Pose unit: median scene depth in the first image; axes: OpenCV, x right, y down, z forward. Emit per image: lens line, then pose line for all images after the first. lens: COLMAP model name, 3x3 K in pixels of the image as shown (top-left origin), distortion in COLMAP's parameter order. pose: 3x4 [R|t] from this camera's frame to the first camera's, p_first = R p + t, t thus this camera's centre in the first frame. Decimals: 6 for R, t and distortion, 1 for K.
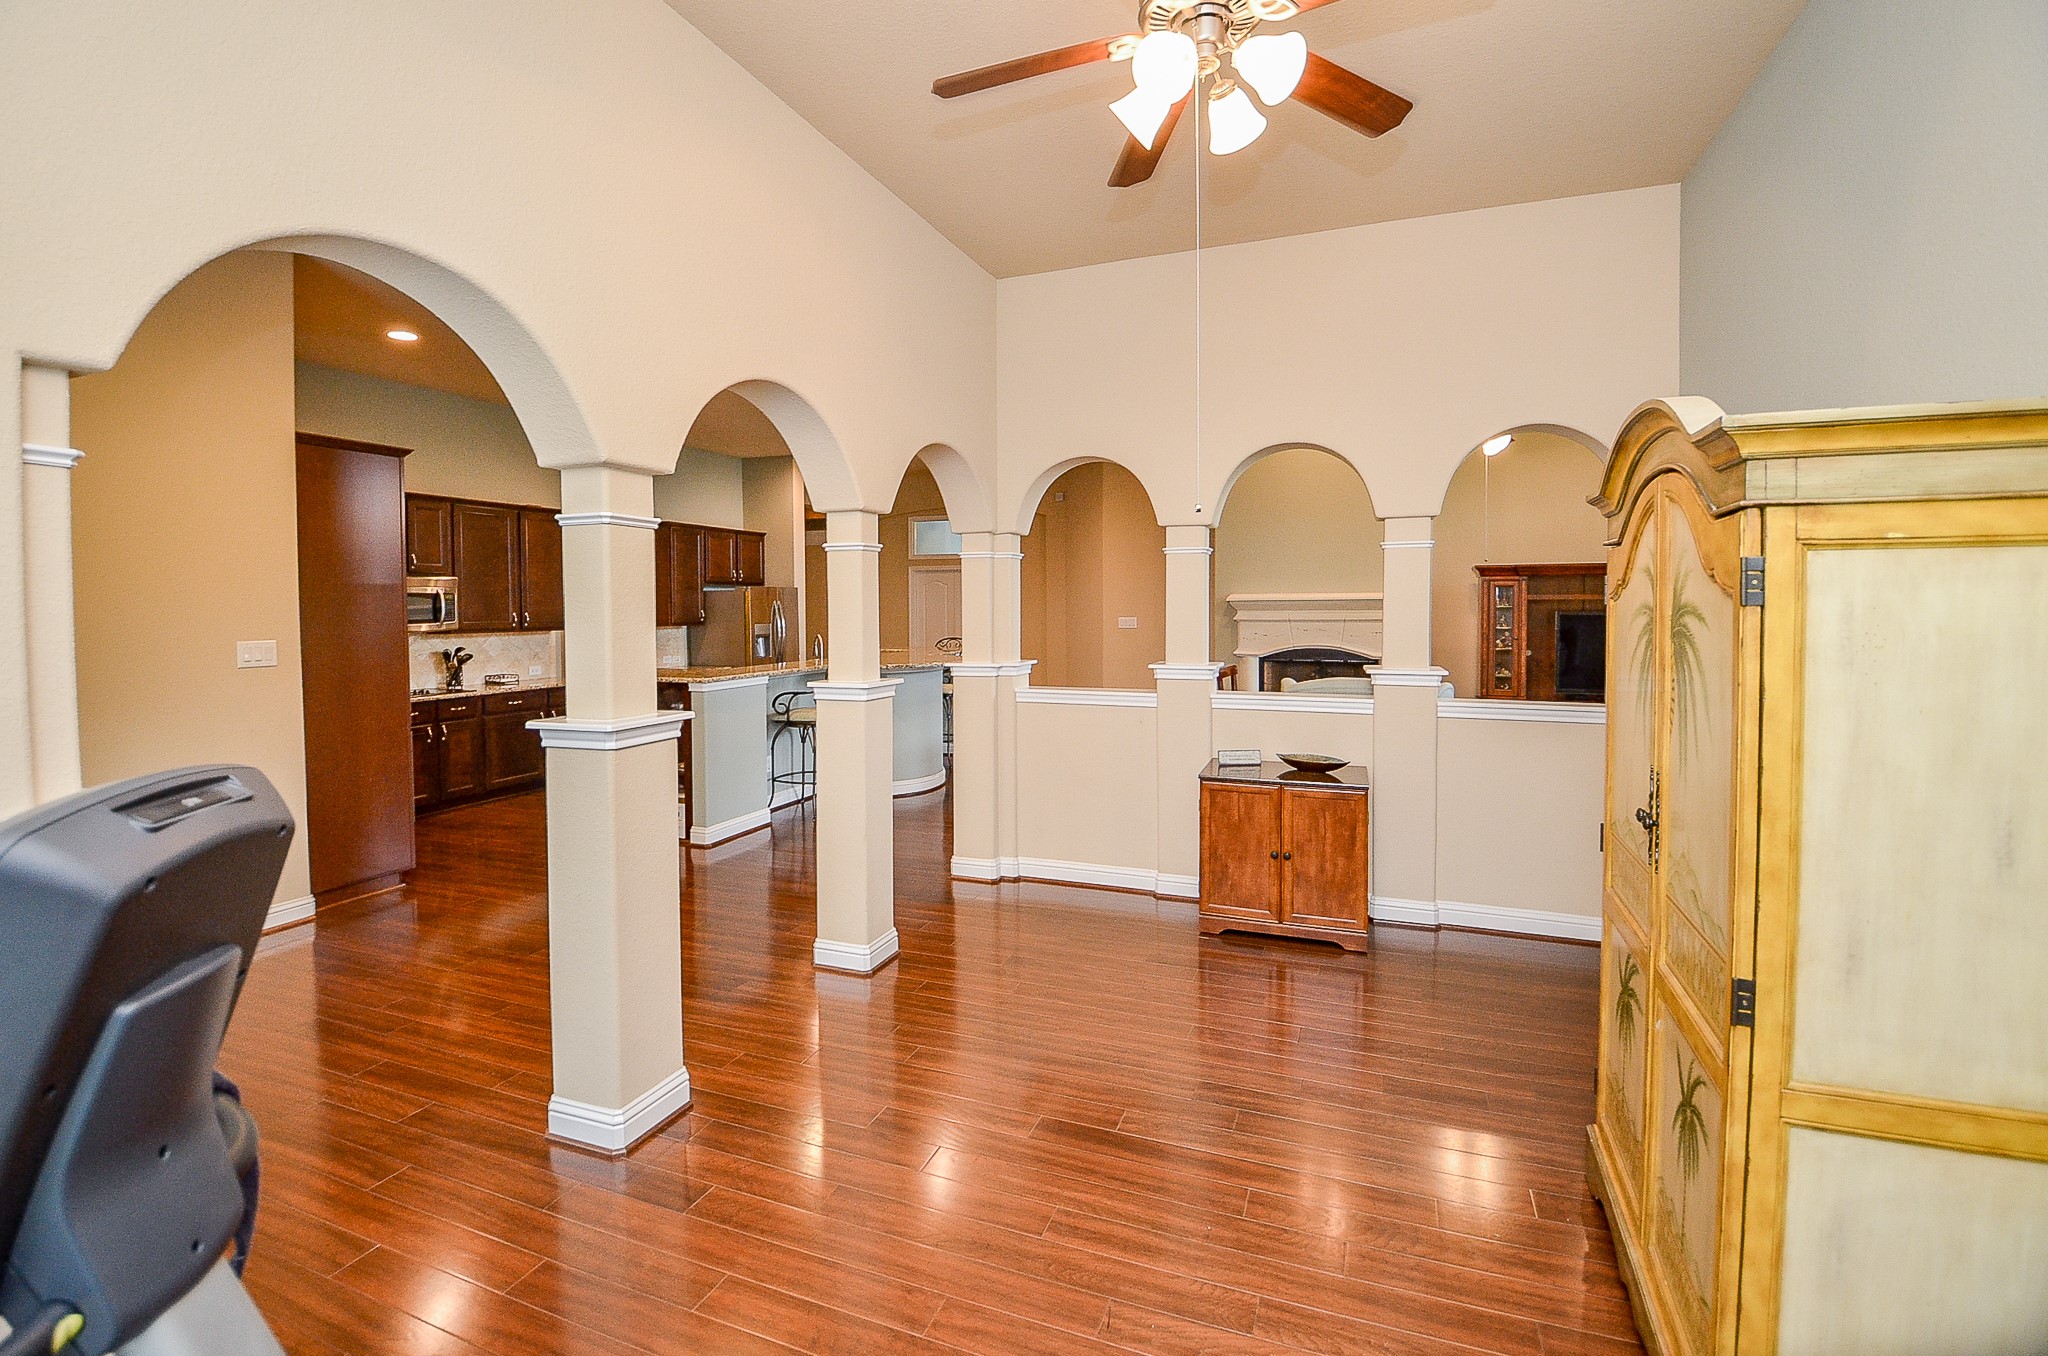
lens RADIAL K [[952.7, 0, 1028.3], [0, 952.7, 638.0], [0, 0, 1]] dist [0.026594, -0.000226]
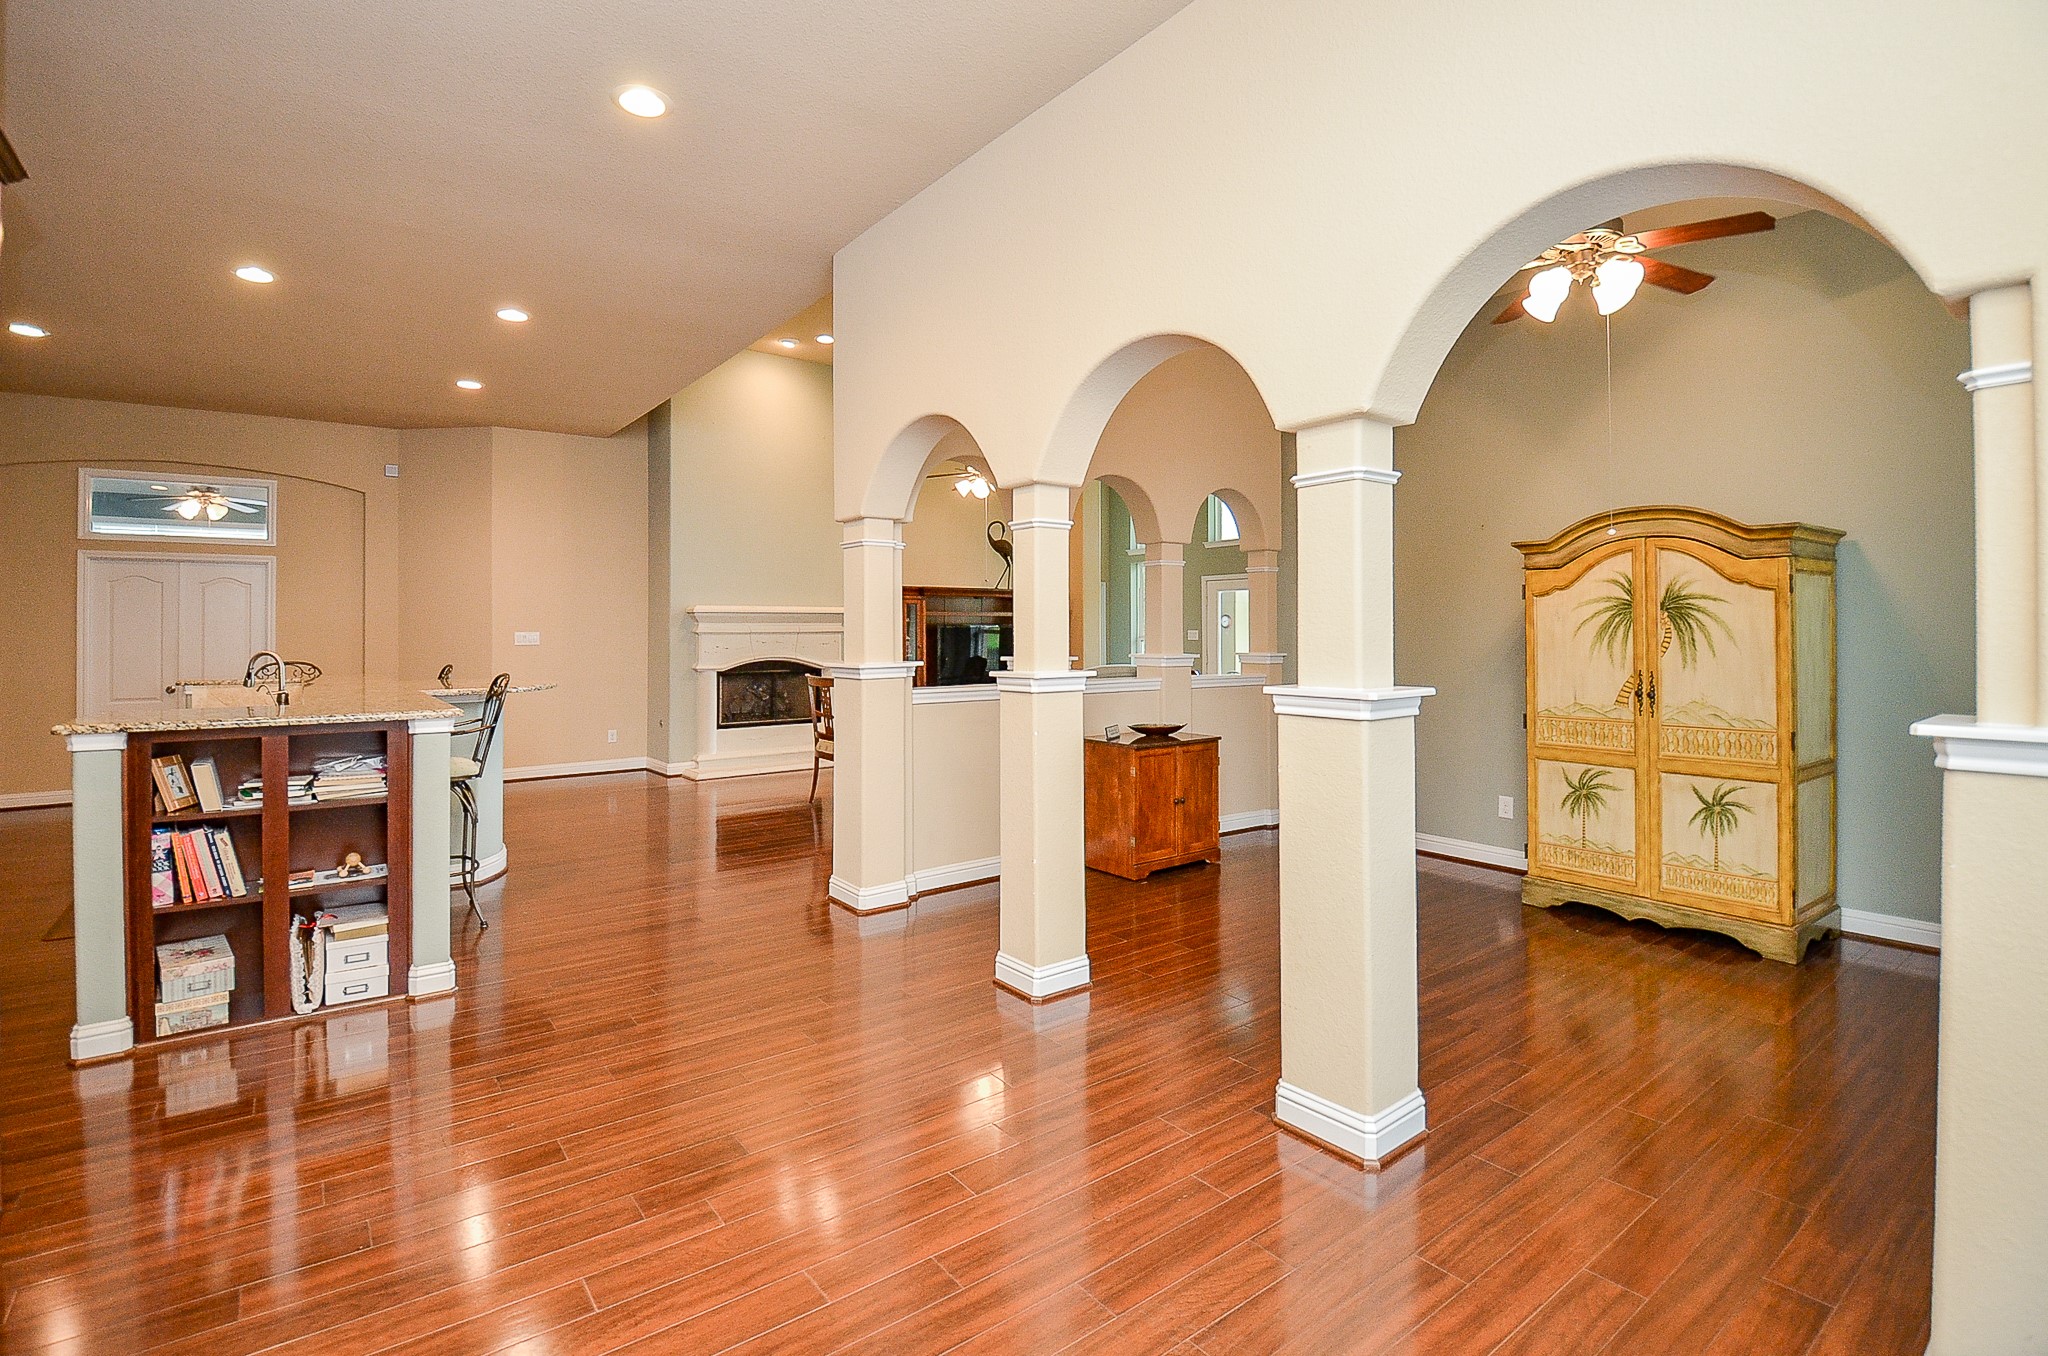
lens RADIAL K [[952.7, 0, 1028.3], [0, 952.7, 638.0], [0, 0, 1]] dist [0.026594, -0.000226]
pose [[0.504747, -0.000506, 0.863267, -0.803542], [0.032474, 0.999303, -0.018402, 0.027215], [-0.862656, 0.037323, 0.504412, 0.464338]]
